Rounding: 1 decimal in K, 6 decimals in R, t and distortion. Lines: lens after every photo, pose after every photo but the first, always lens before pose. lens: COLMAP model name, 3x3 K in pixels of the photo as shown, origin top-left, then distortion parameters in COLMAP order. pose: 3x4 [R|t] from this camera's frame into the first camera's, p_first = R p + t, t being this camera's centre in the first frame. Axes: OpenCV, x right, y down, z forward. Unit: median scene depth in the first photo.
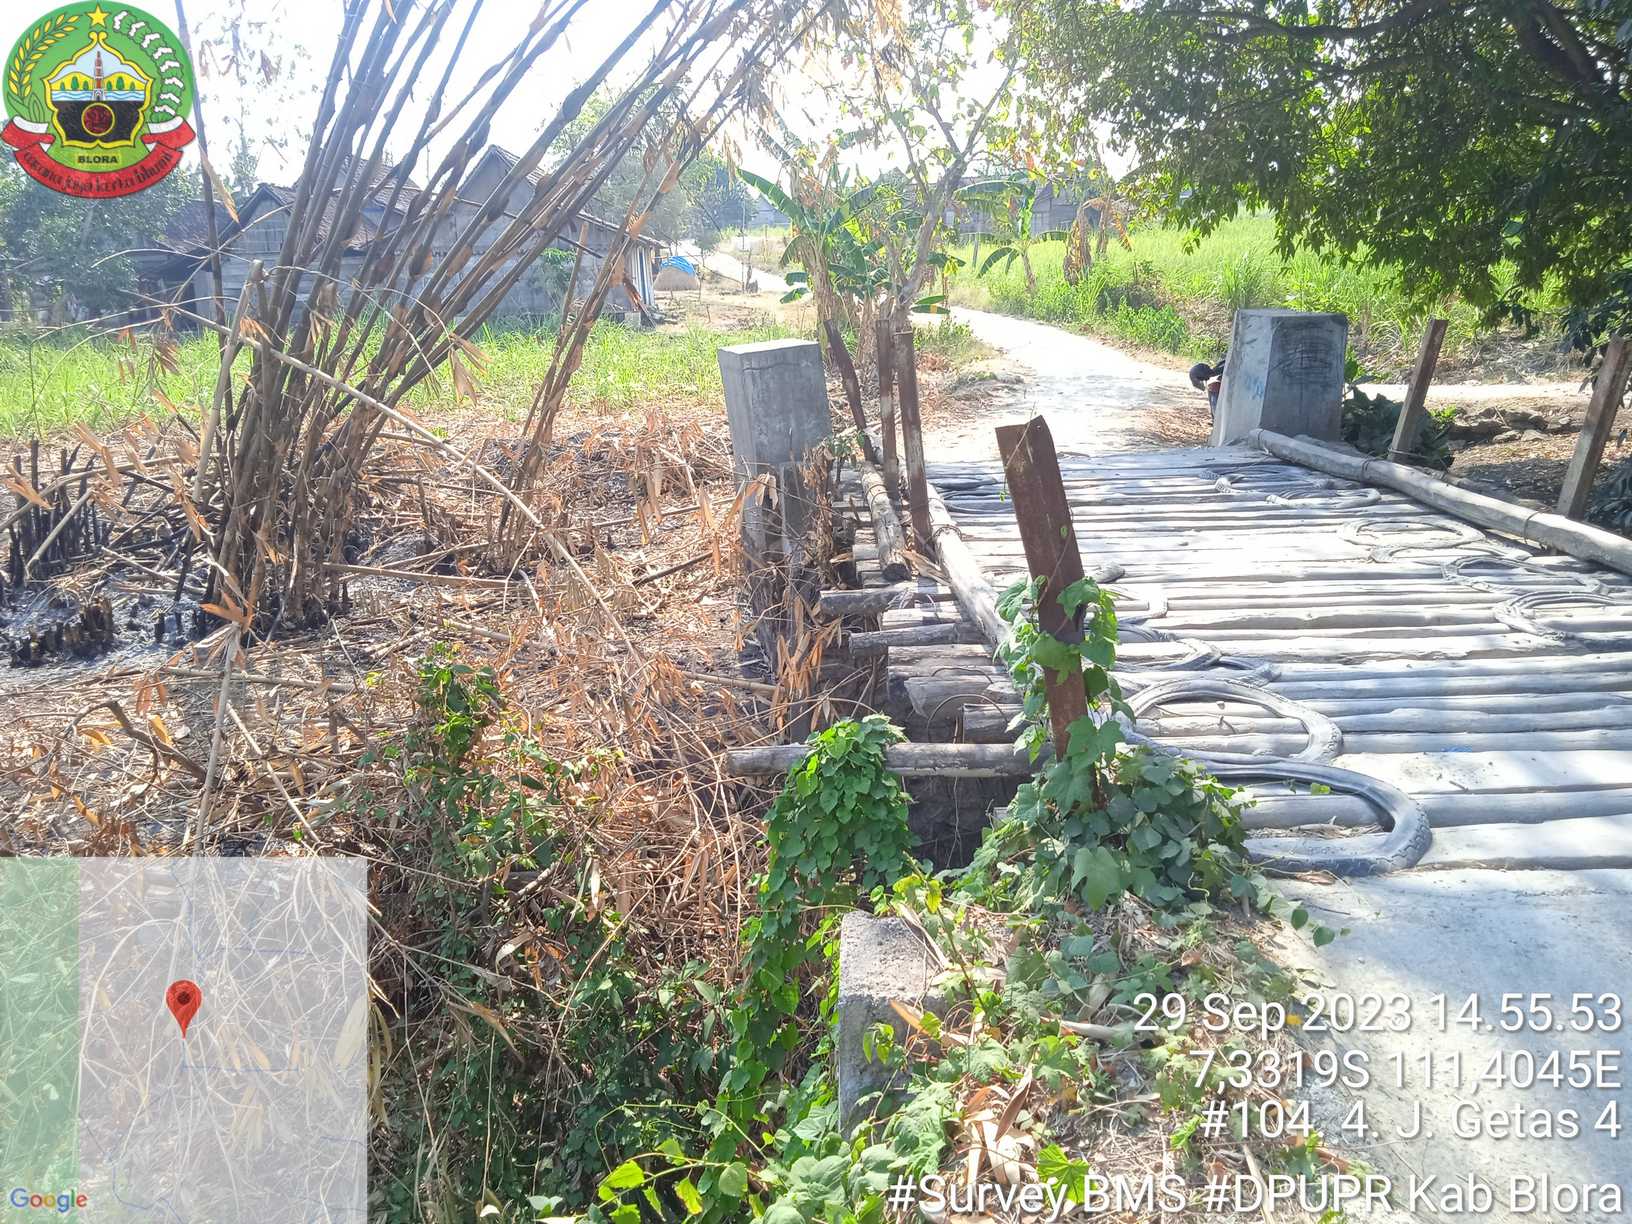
lens RADIAL K [[1348.2, 0, 824.1], [0, 1348.2, 636.4], [0, 0, 1]] dist [0.047659, -0.047627]
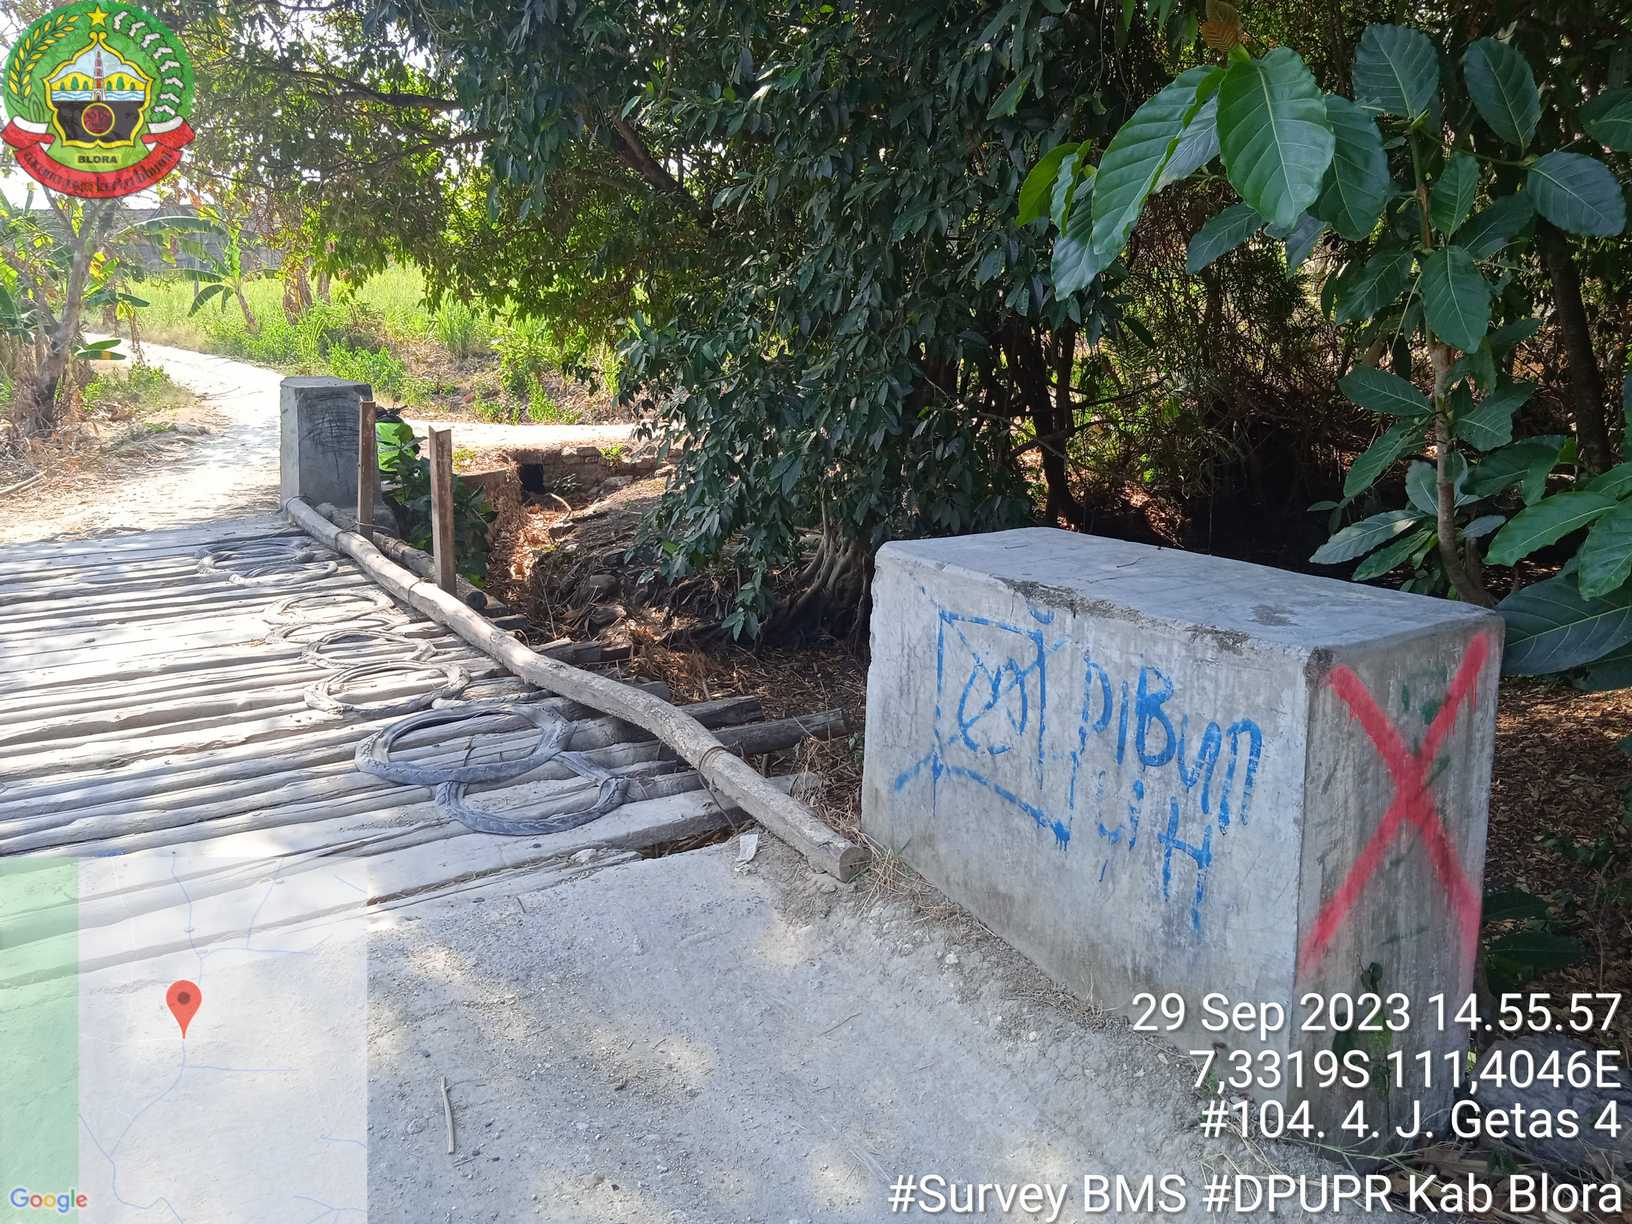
lens RADIAL K [[1348.2, 0, 821.9], [0, 1348.2, 618.8], [0, 0, 1]] dist [0.047659, -0.047627]
pose [[0.875137, -0.104479, 0.472461, 0.114382], [0.121246, 0.992609, -0.005080, -0.006342], [-0.468439, 0.061730, 0.881337, -0.048735]]
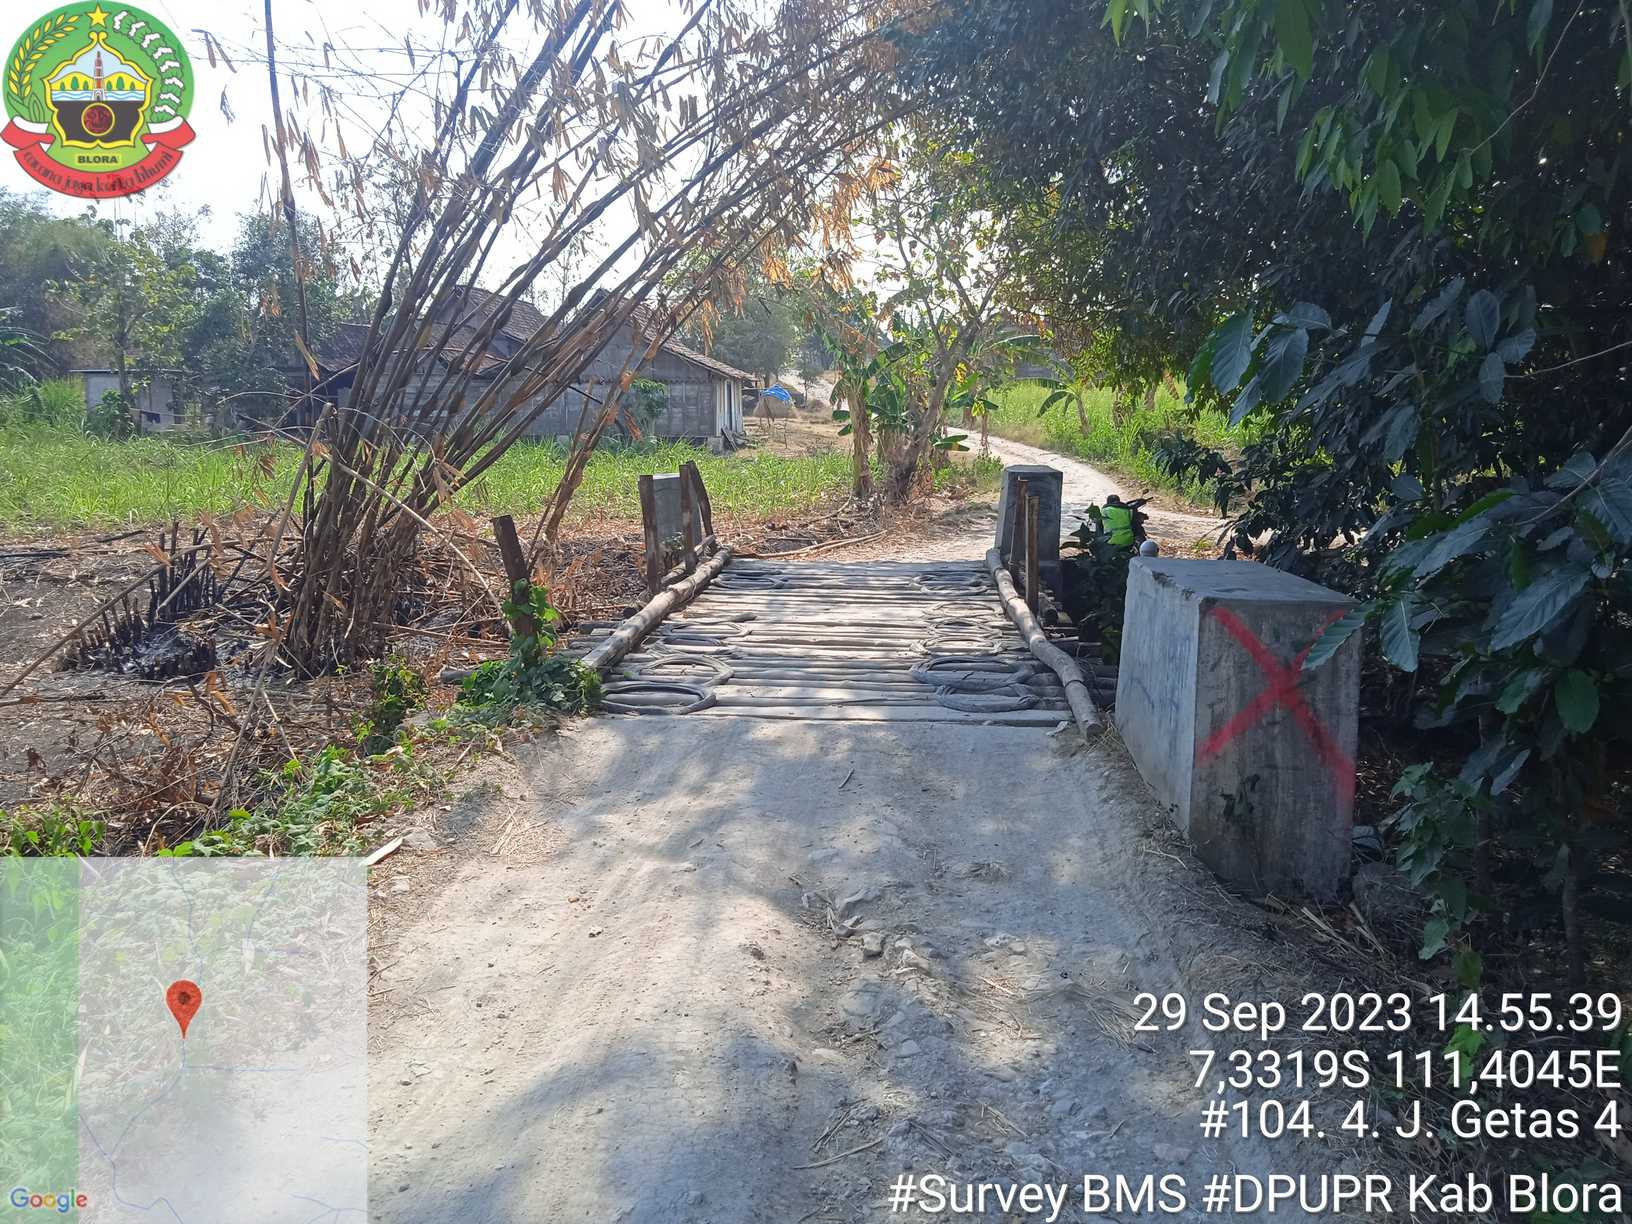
lens RADIAL K [[1348.2, 0, 817.8], [0, 1348.2, 626.5], [0, 0, 1]] dist [0.047659, -0.047627]
pose [[0.994483, 0.051861, -0.091180, 0.173597], [-0.060355, 0.993834, -0.093009, 0.044343], [0.085794, 0.098000, 0.991481, -0.258221]]
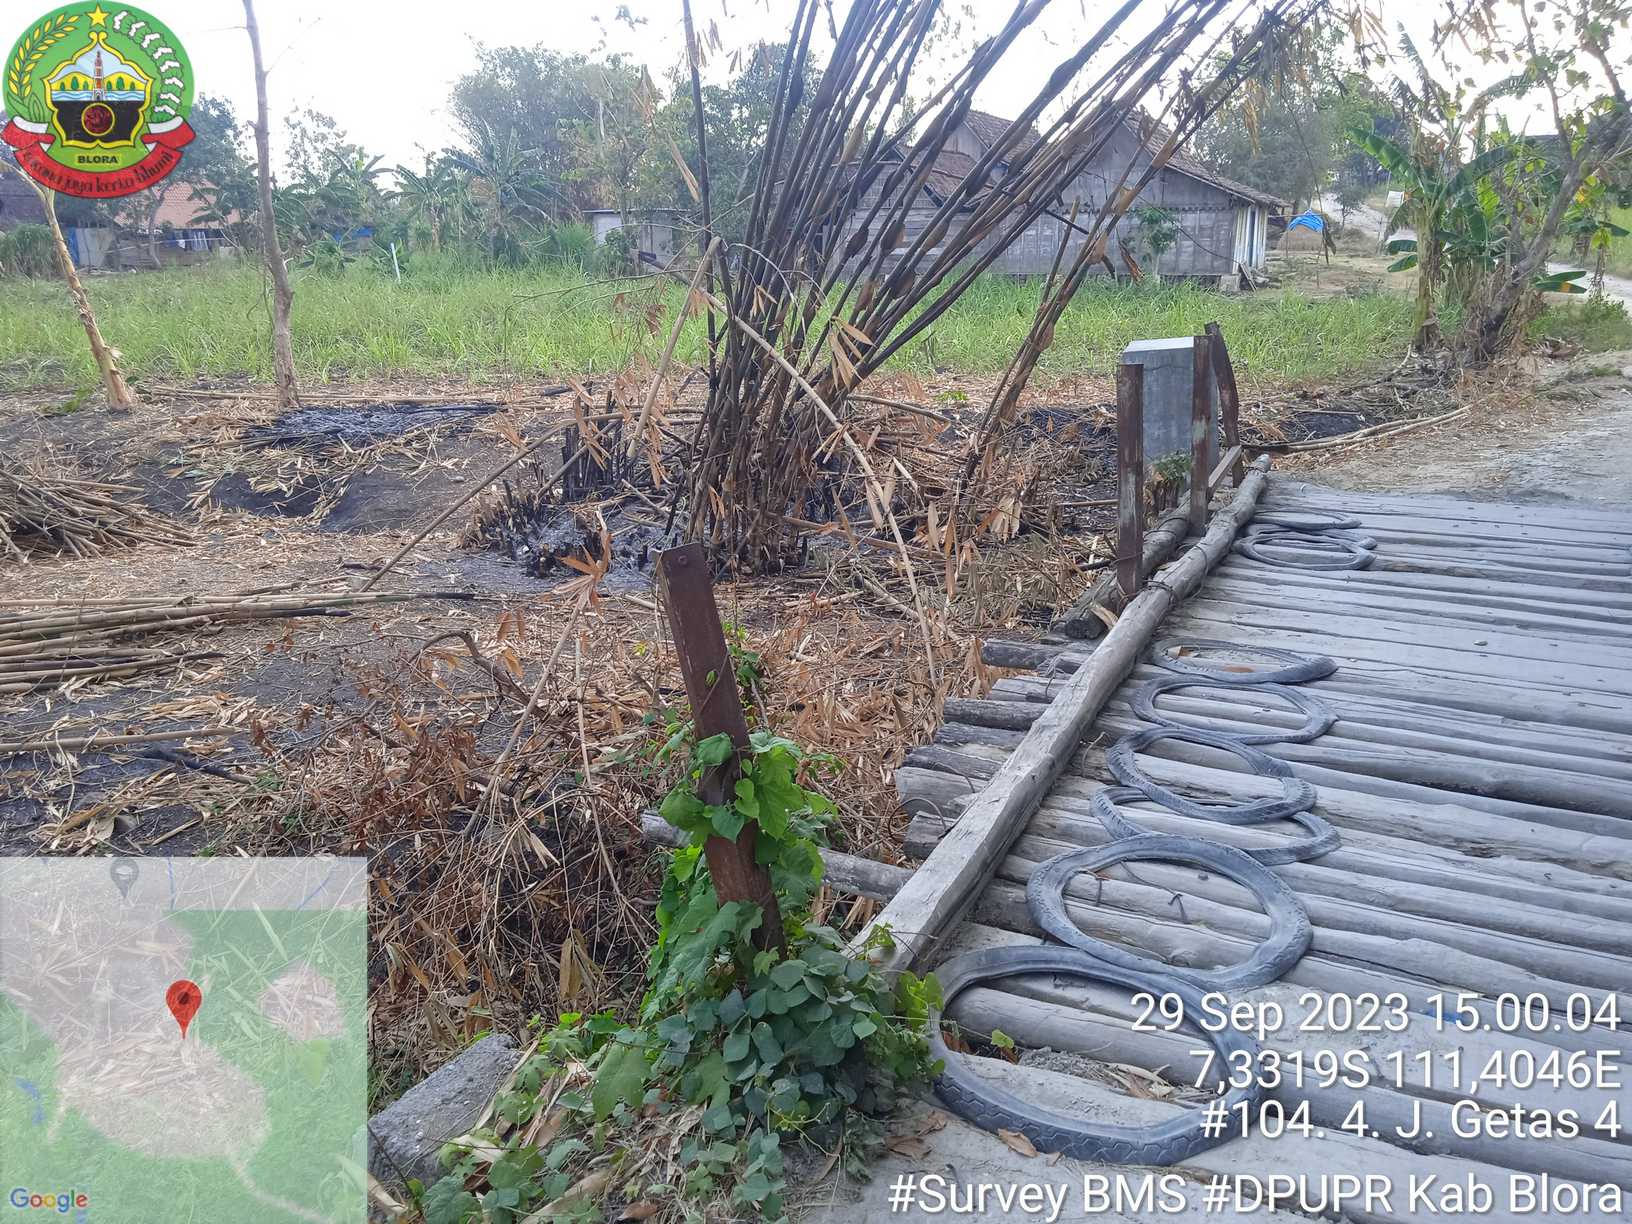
lens RADIAL K [[1348.2, 0, 814.4], [0, 1348.2, 630.3], [0, 0, 1]] dist [0.047659, -0.047627]
pose [[0.896320, 0.148605, -0.417765, 0.106425], [-0.136455, 0.988888, 0.058995, -0.029869], [0.421890, 0.004128, 0.906638, 0.042931]]
